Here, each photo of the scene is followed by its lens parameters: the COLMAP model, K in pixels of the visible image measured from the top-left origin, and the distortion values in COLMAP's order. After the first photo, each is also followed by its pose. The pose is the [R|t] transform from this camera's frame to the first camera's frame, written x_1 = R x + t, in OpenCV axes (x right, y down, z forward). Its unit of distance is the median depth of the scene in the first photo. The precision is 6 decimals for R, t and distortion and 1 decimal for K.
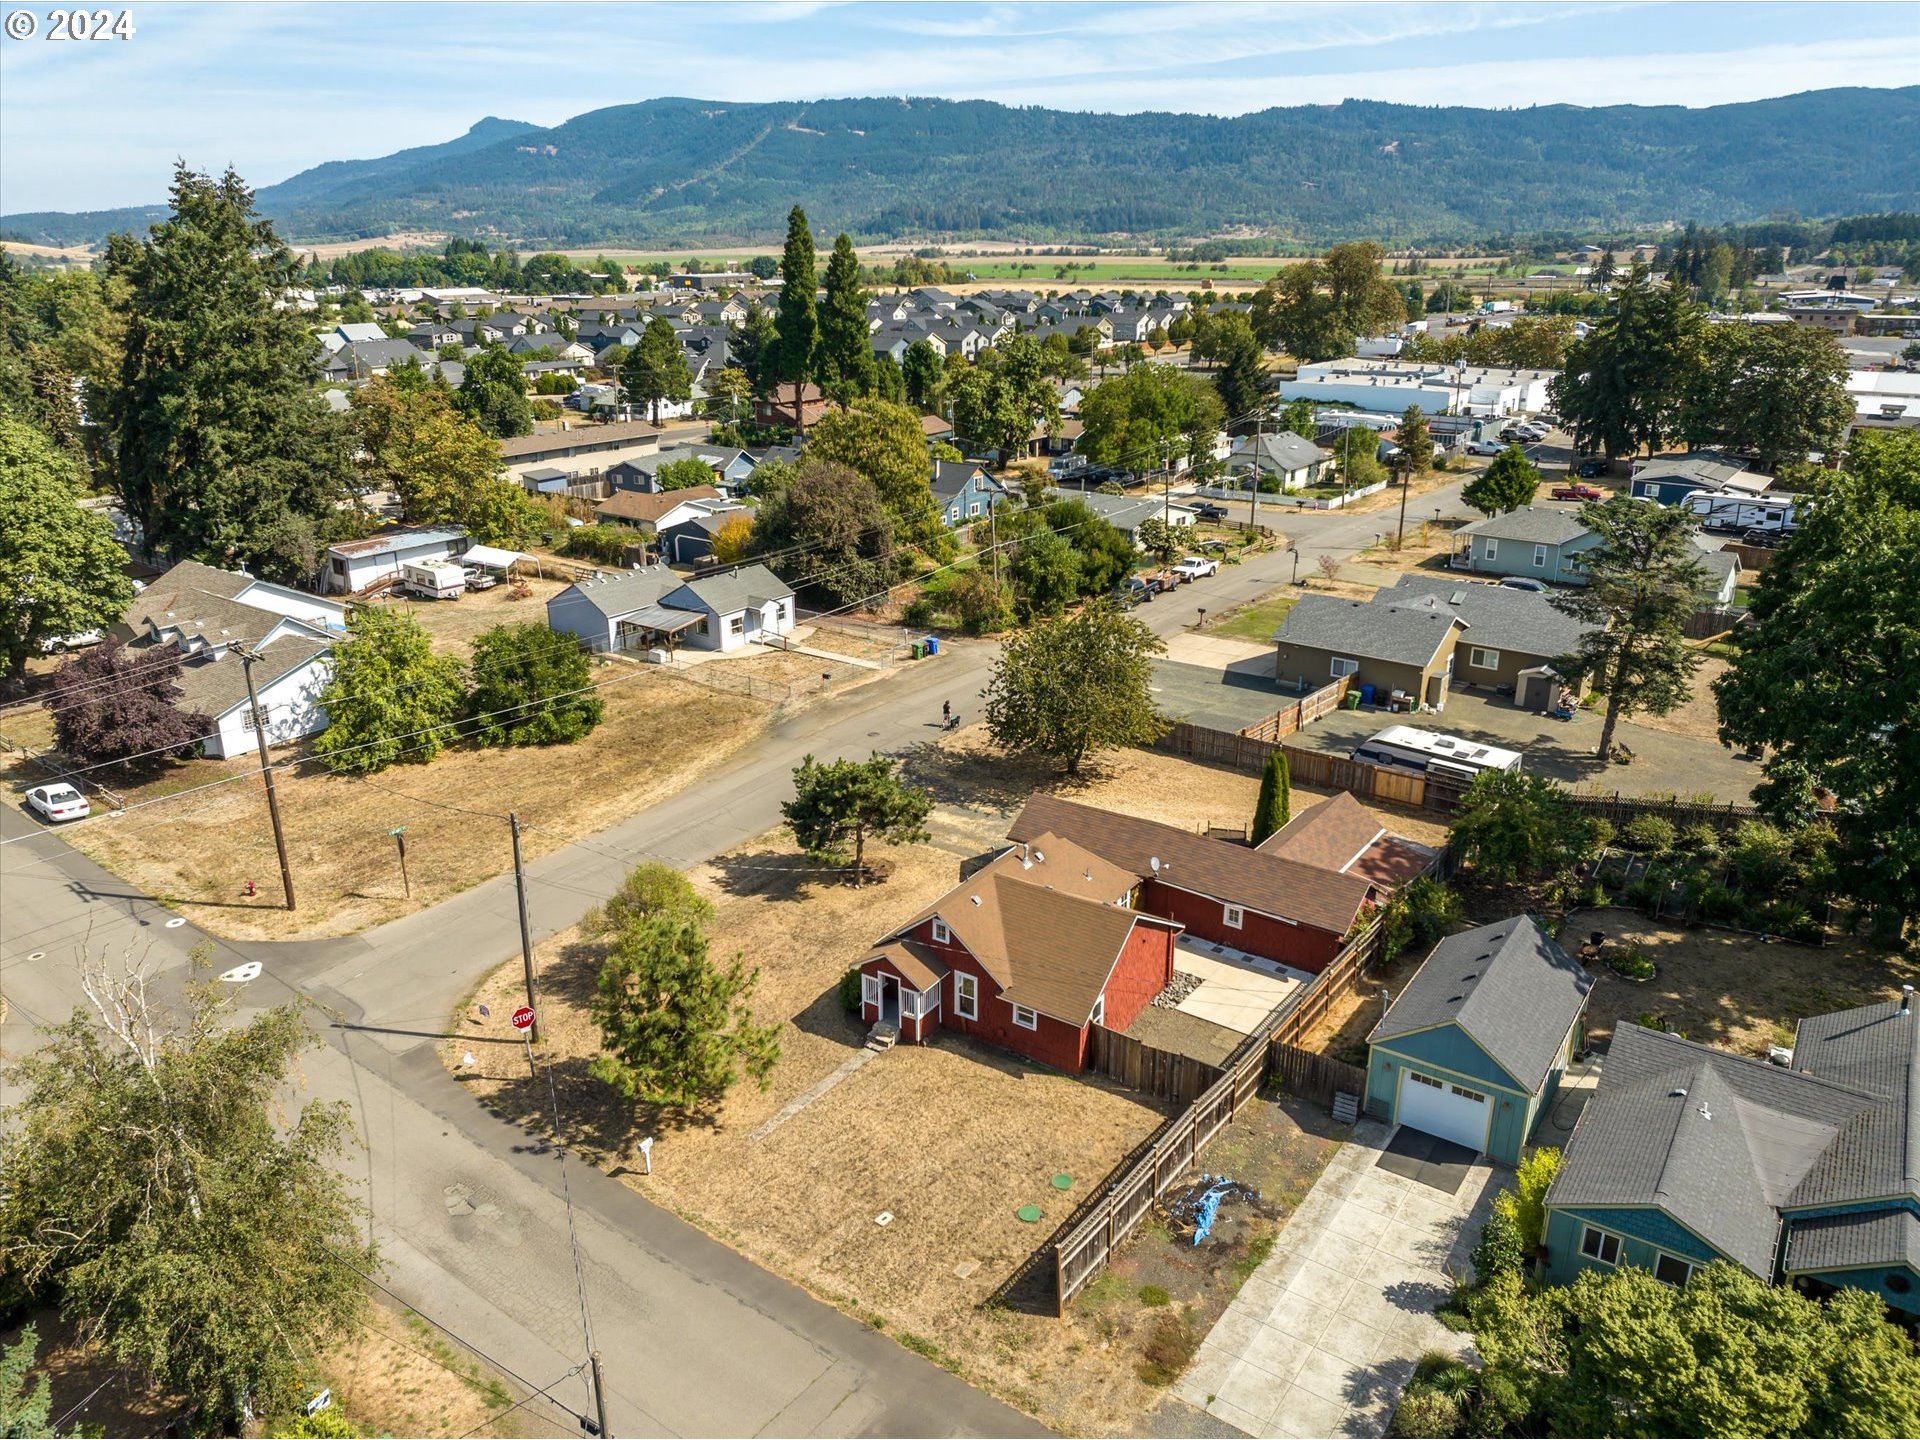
lens RADIAL K [[1337.6, 0, 960.0], [0, 1337.6, 720.0], [0, 0, 1]] dist [-0.037211, -0.001664]
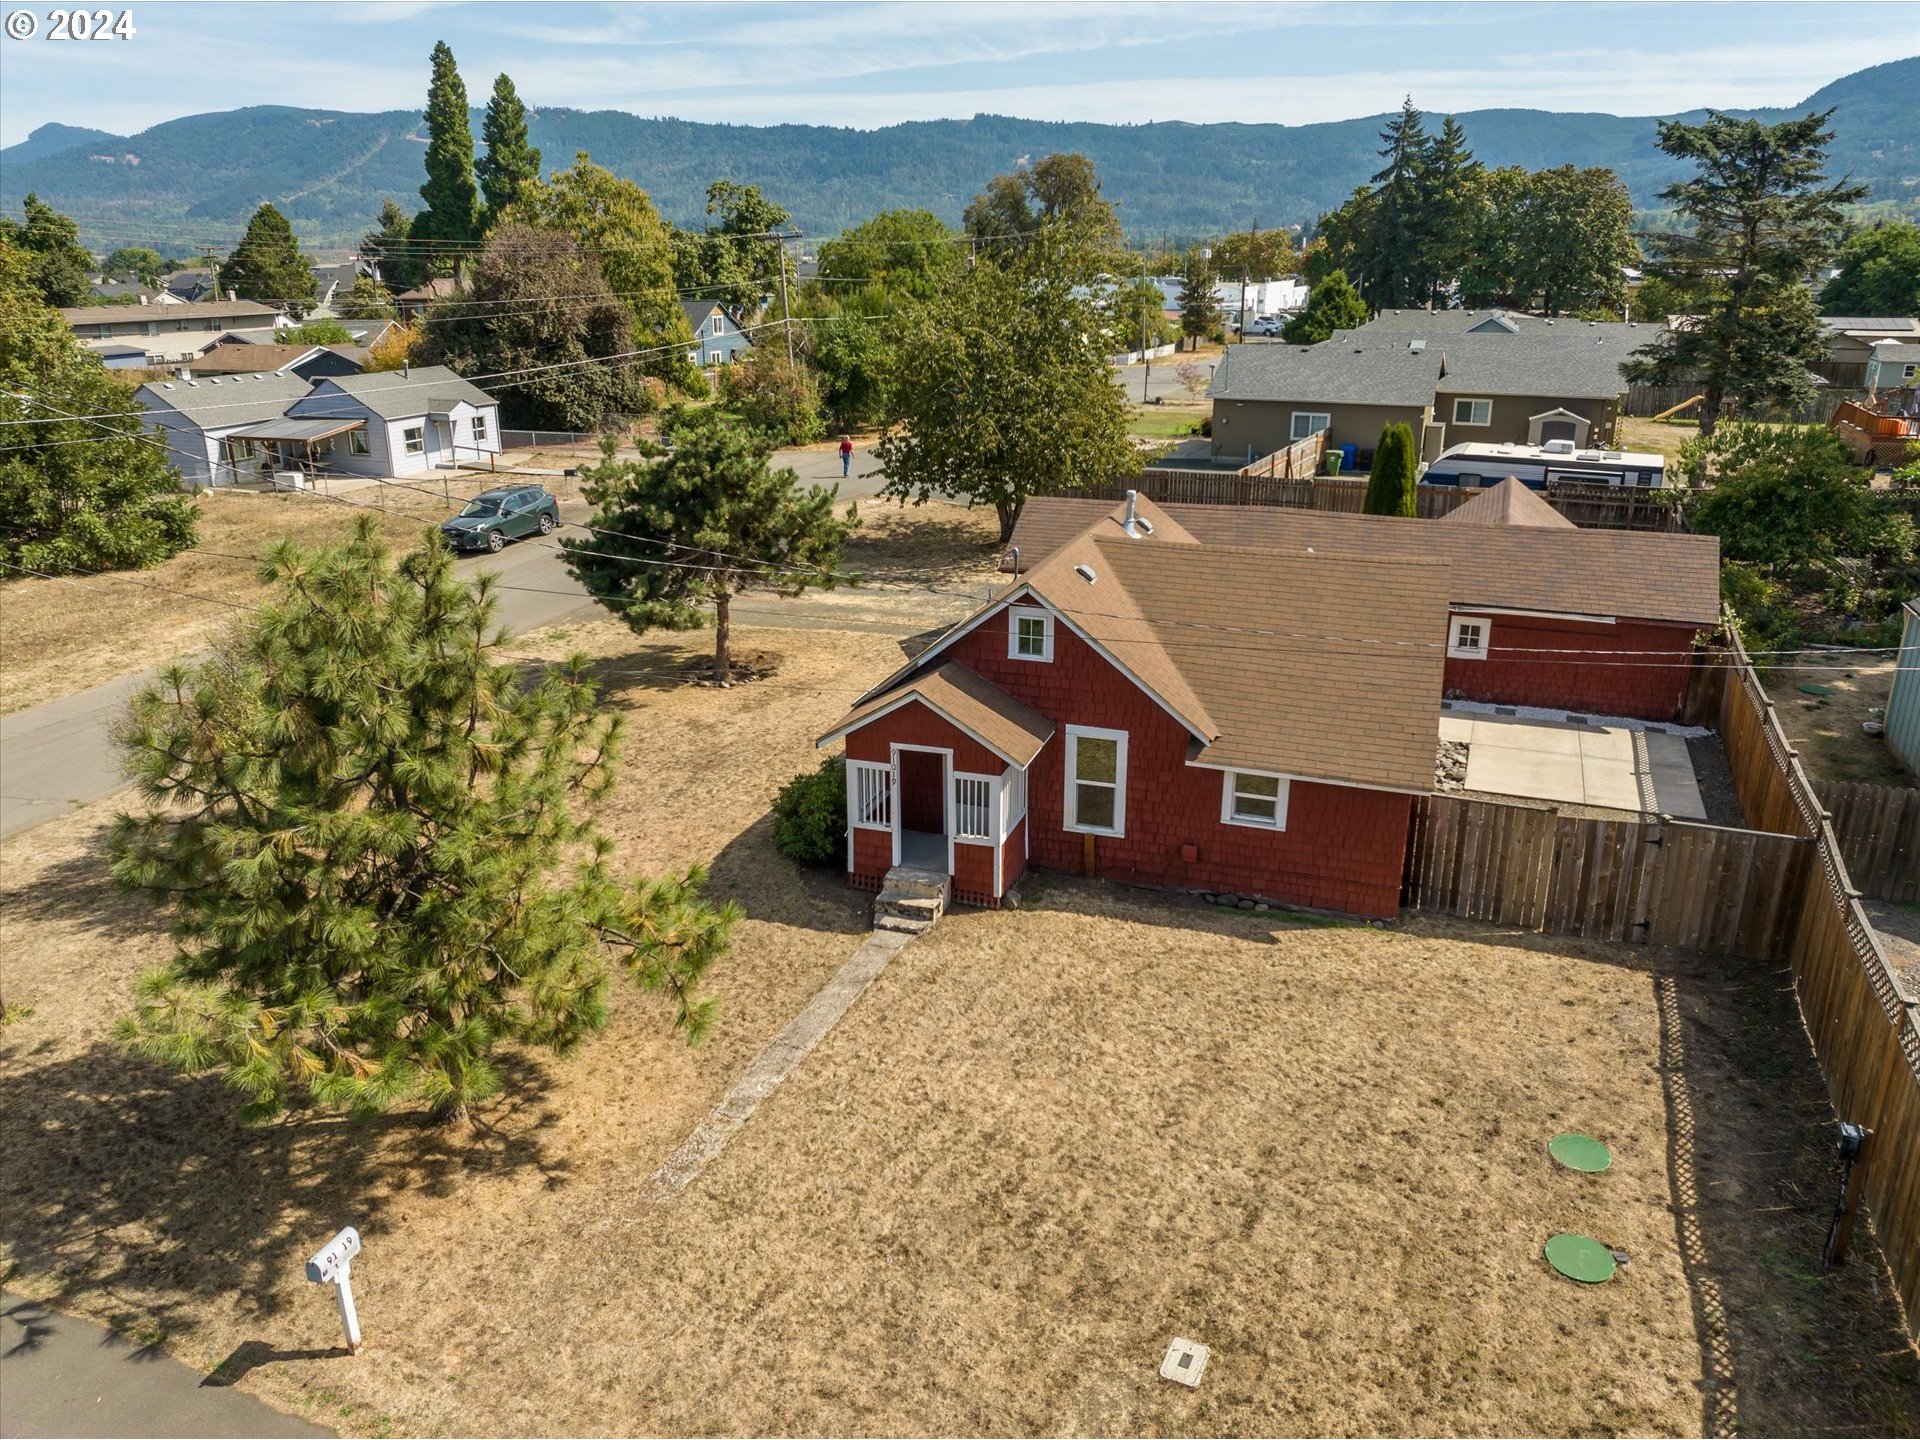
lens RADIAL K [[1334.2, 0, 960.0], [0, 1334.2, 720.0], [0, 0, 1]] dist [-0.066070, 0.031535]
pose [[0.967868, -0.080288, 0.238295, -0.087576], [0.083839, 0.996468, -0.004790, 0.116002], [-0.237069, 0.024614, 0.971181, 0.370004]]
